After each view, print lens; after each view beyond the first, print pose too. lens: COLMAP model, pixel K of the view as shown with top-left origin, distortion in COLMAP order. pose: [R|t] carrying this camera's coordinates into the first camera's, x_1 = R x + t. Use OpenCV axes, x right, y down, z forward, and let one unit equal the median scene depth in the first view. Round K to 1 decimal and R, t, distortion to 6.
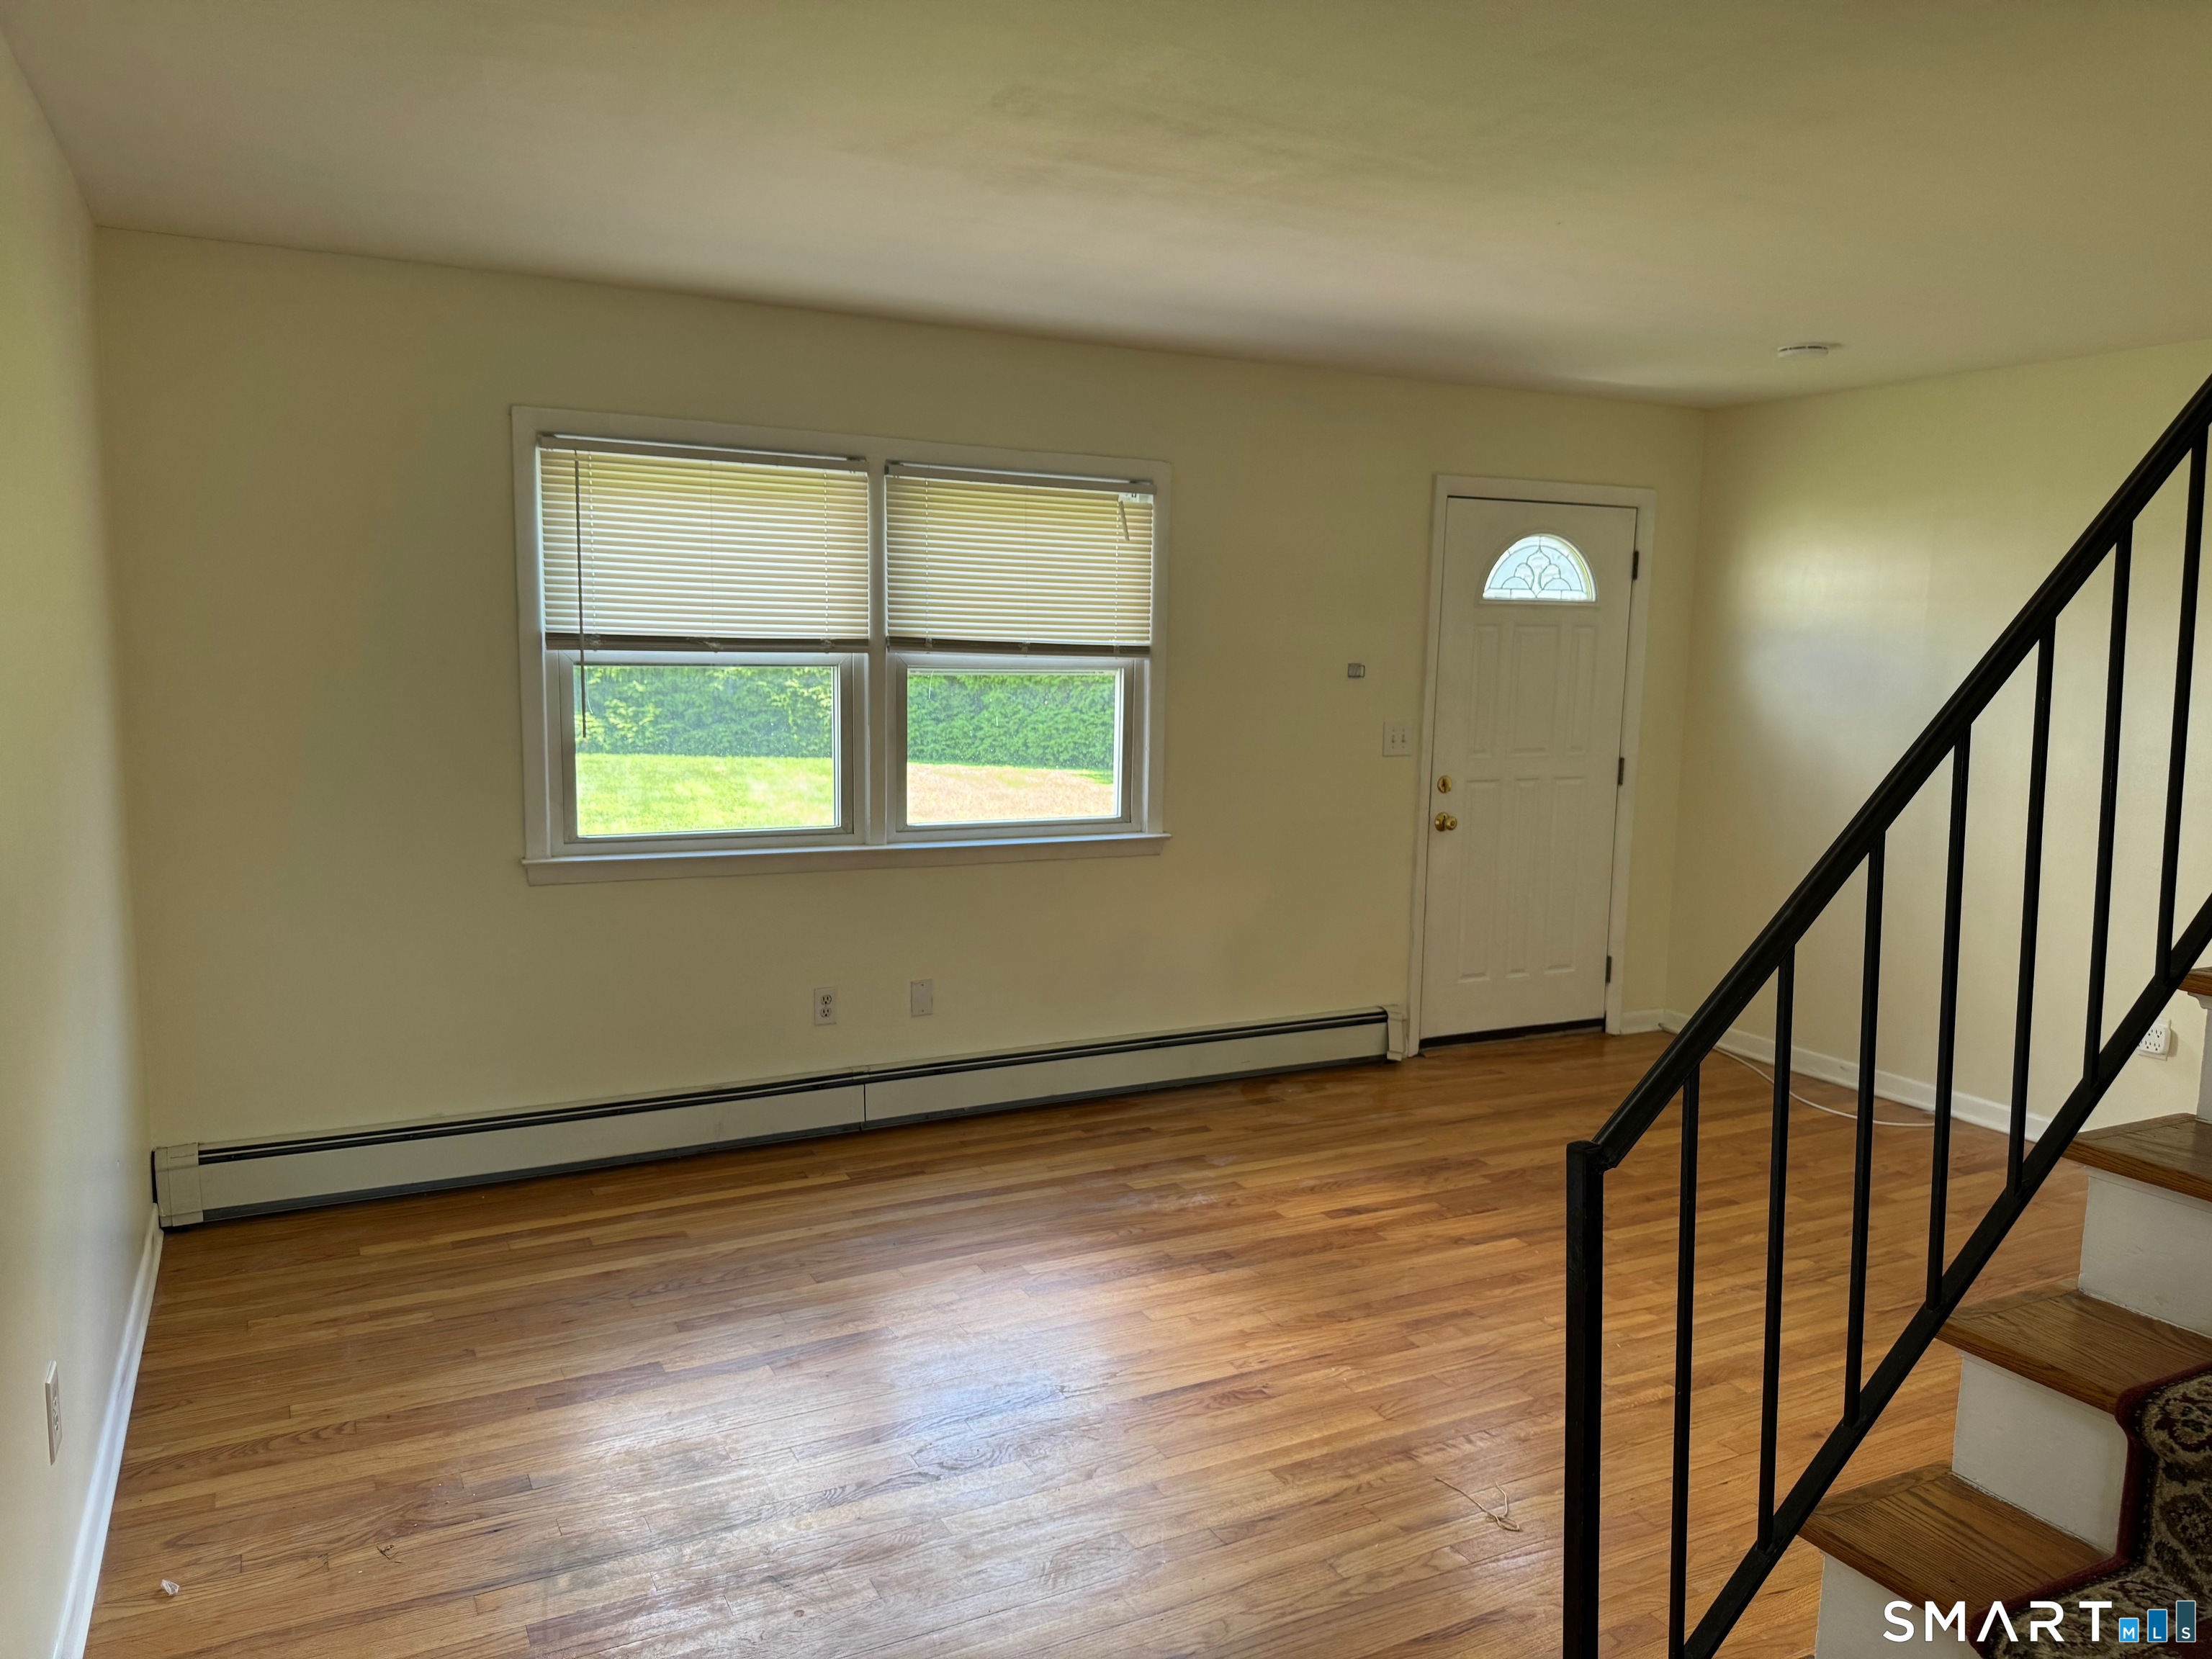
lens RADIAL K [[1541.4, 0, 1106.0], [0, 1541.4, 829.5], [0, 0, 1]] dist [-0.023434, 0.000039]
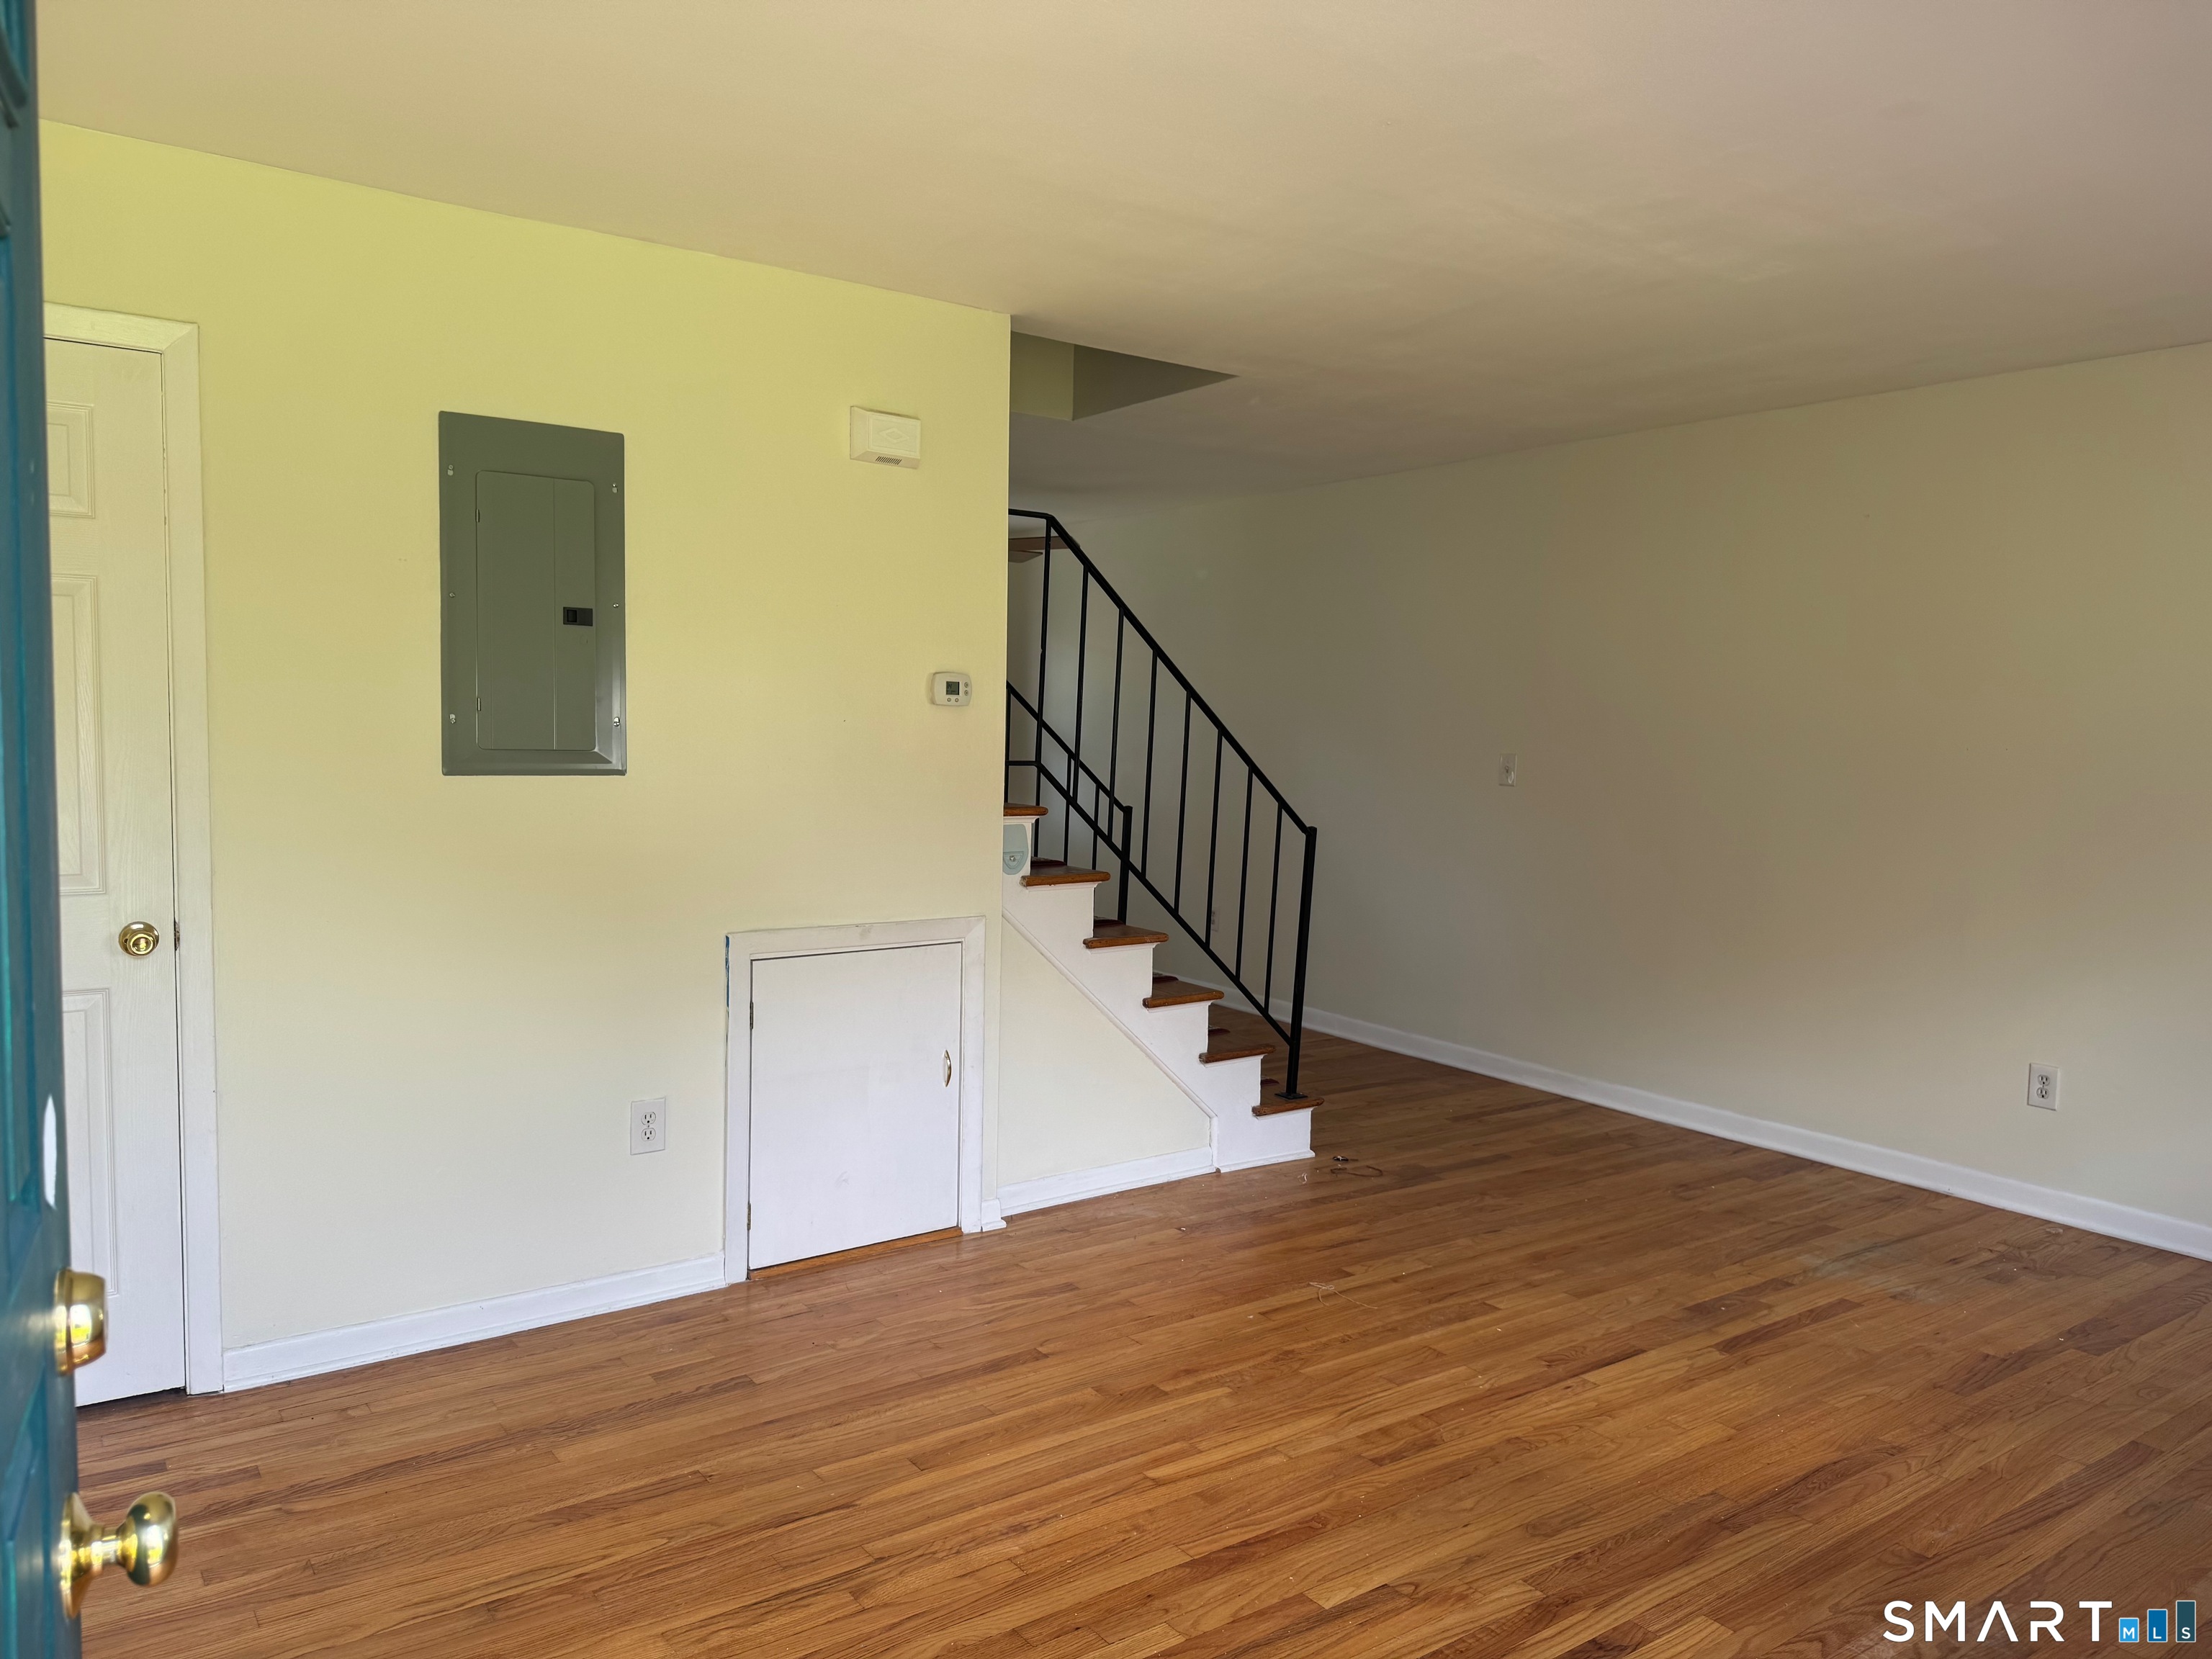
lens RADIAL K [[1541.4, 0, 1106.0], [0, 1541.4, 829.5], [0, 0, 1]] dist [-0.023434, 0.000039]
pose [[-0.990051, -0.016286, -0.139763, 0.508706], [-0.046220, 0.975804, 0.213708, -0.186315], [0.132900, 0.218041, -0.966848, 1.734673]]
